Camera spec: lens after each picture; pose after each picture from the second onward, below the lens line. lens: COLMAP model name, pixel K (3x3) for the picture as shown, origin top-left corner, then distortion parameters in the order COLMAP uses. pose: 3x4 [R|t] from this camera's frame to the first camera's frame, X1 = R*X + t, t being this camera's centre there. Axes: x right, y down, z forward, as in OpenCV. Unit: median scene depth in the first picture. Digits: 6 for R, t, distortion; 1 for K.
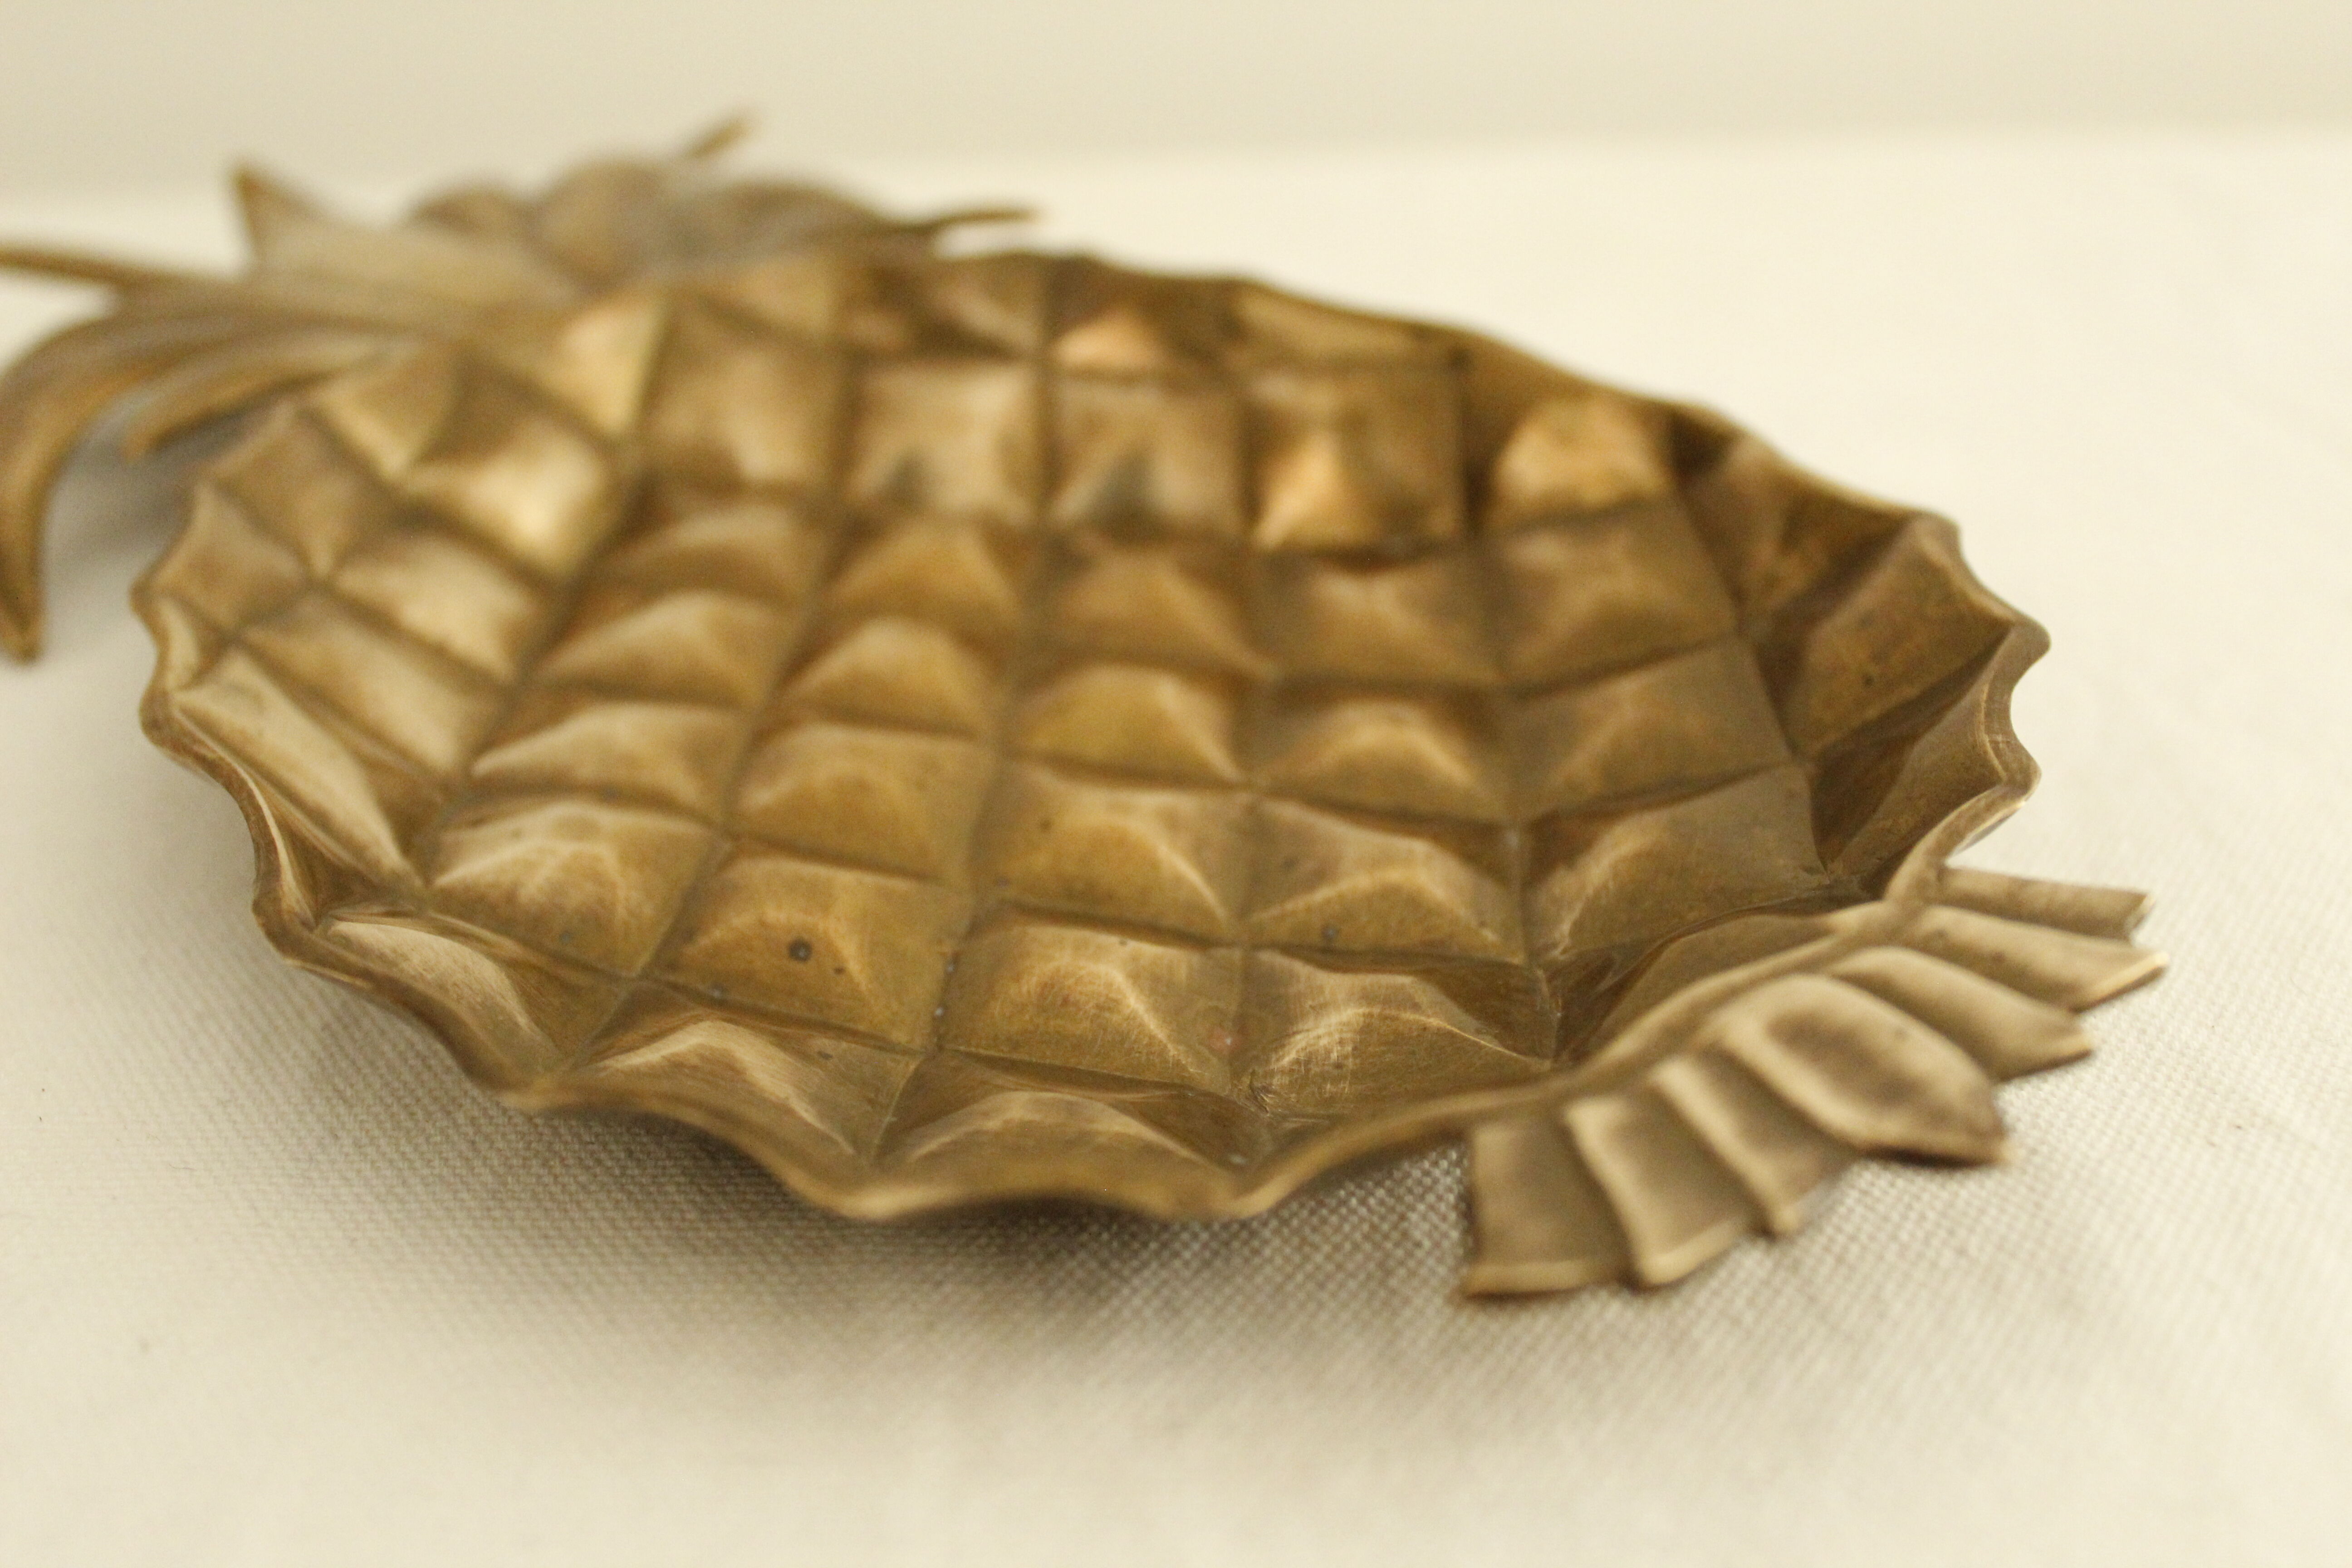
lens RADIAL K [[2579.7, 0, 1176.0], [0, 2579.7, 784.0], [0, 0, 1]] dist [-0.111374, 0.035855]
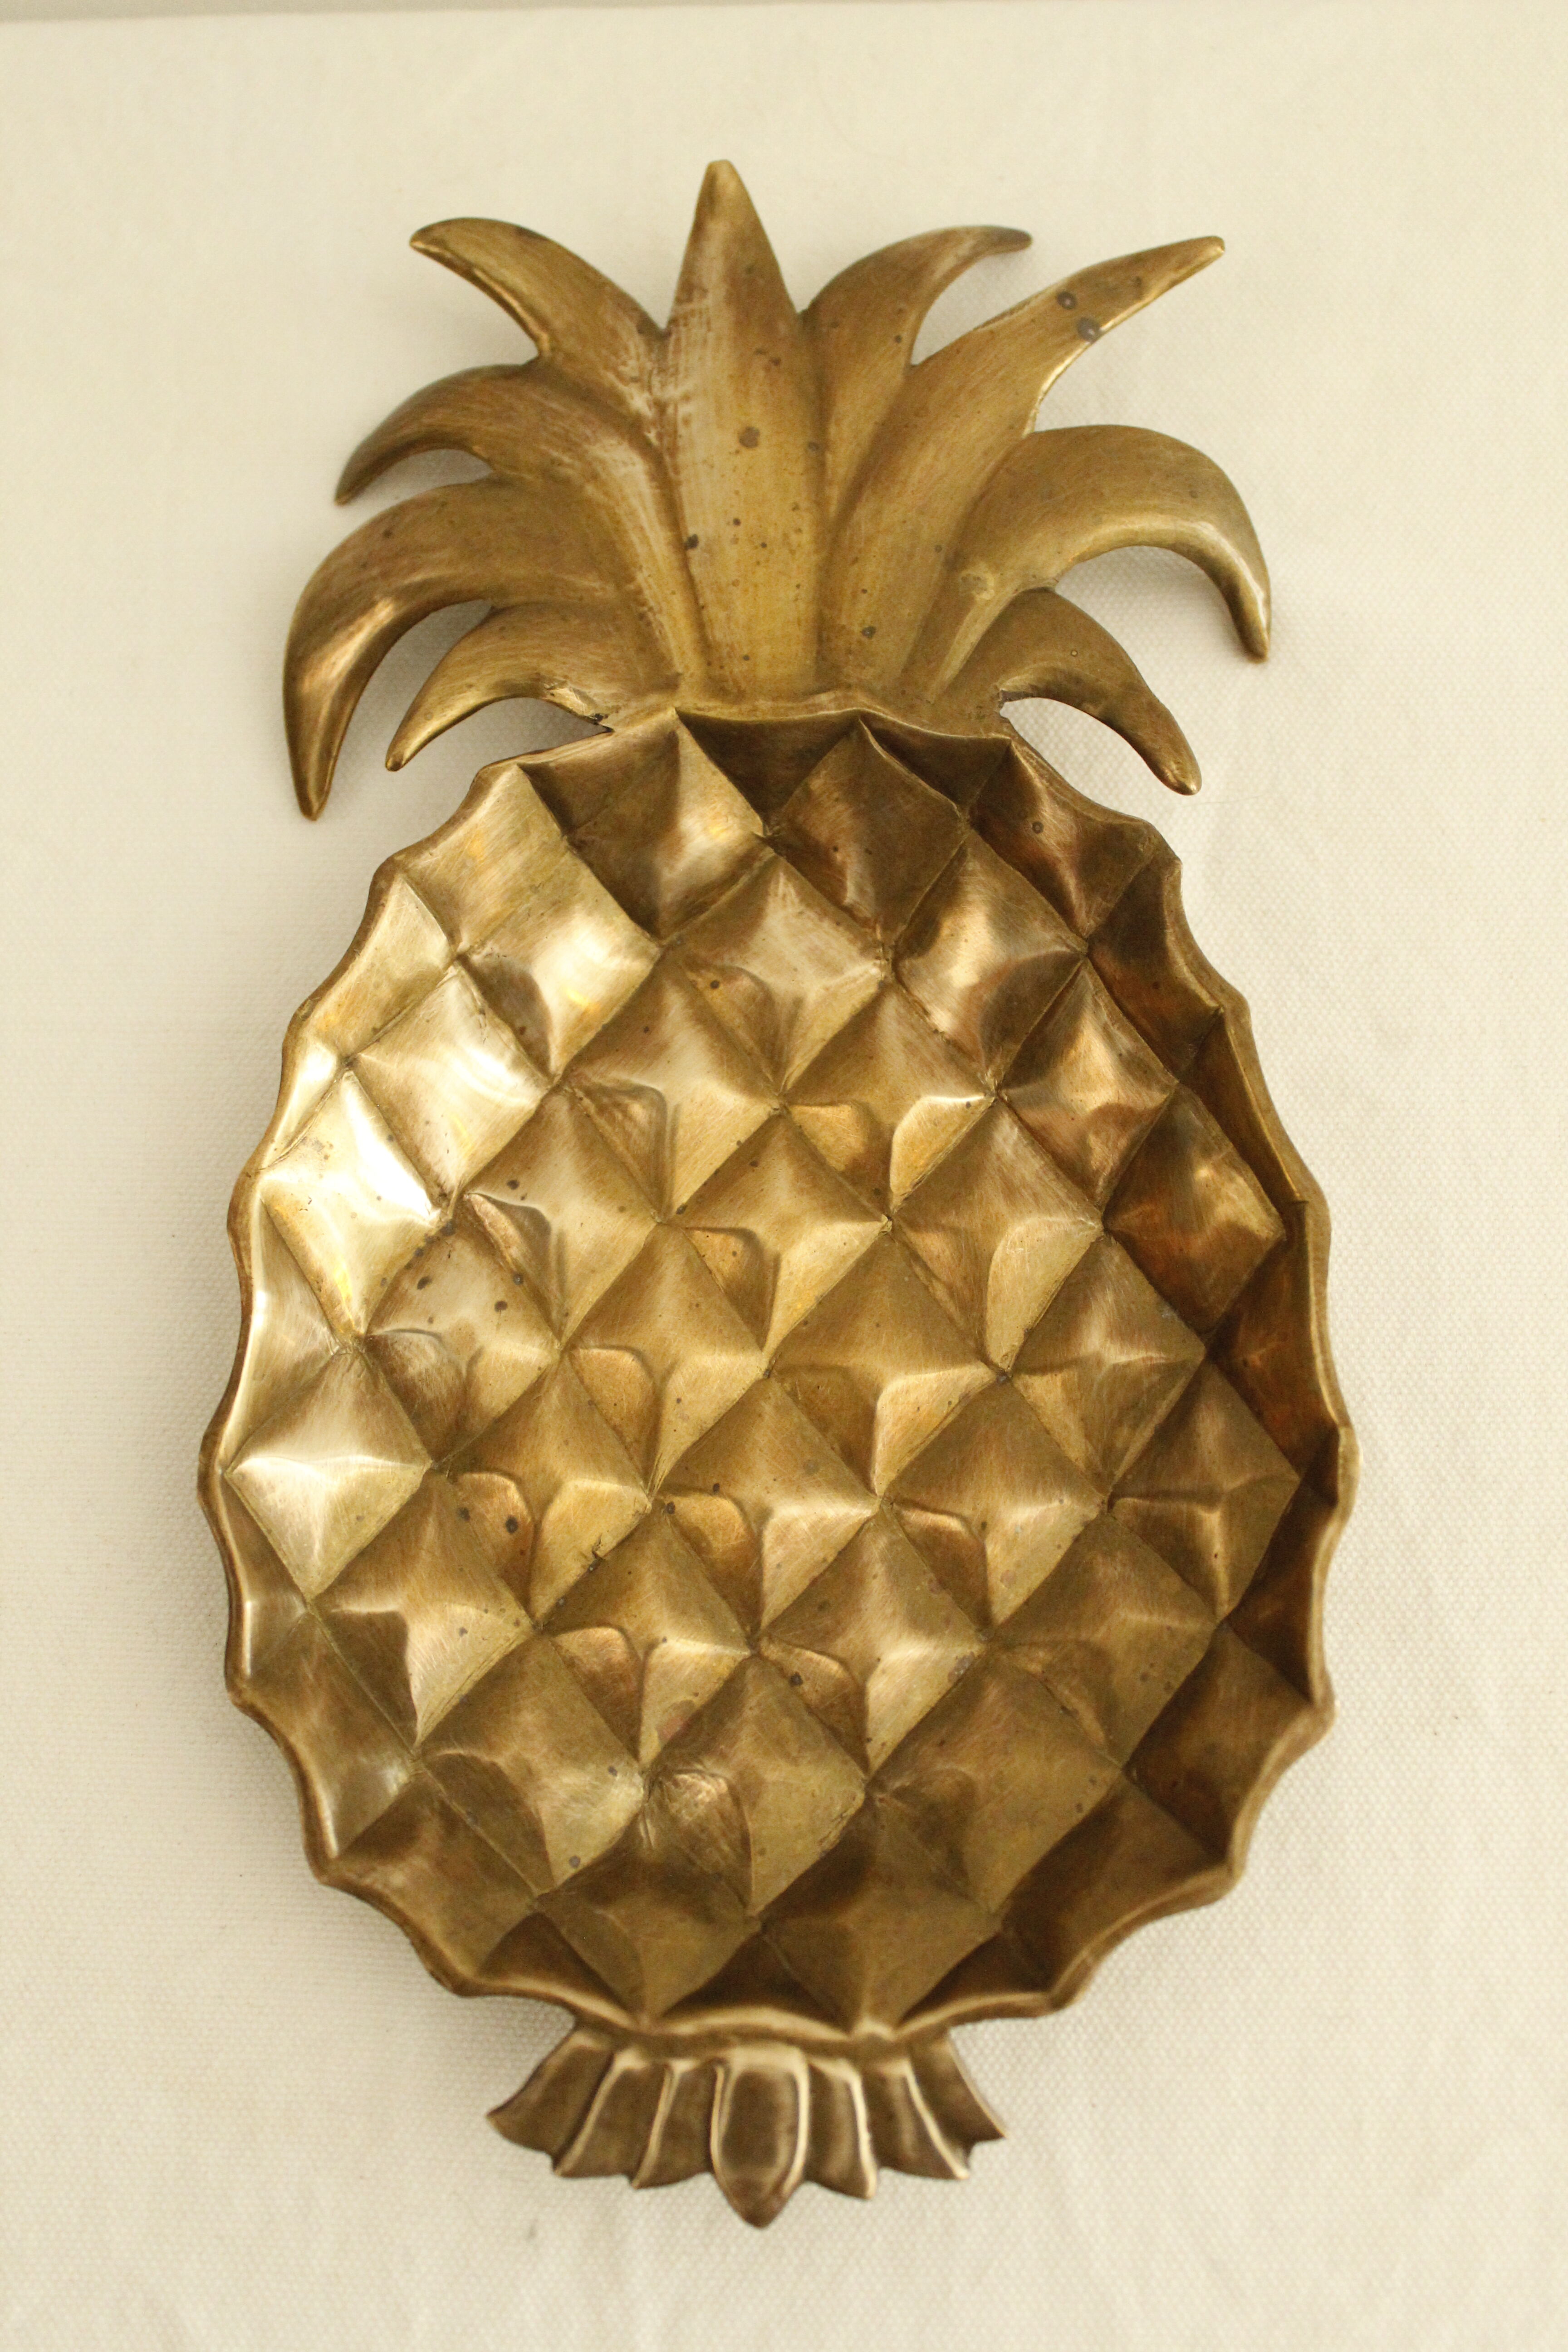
lens RADIAL K [[2923.5, 0, 784.0], [0, 2923.5, 1176.0], [0, 0, 1]] dist [-0.074931, 0.000672]
pose [[0.791879, 0.583047, -0.181613, 0.210818], [-0.282284, 0.613198, 0.737770, -1.563089], [0.541519, -0.532958, 0.650164, -0.020174]]
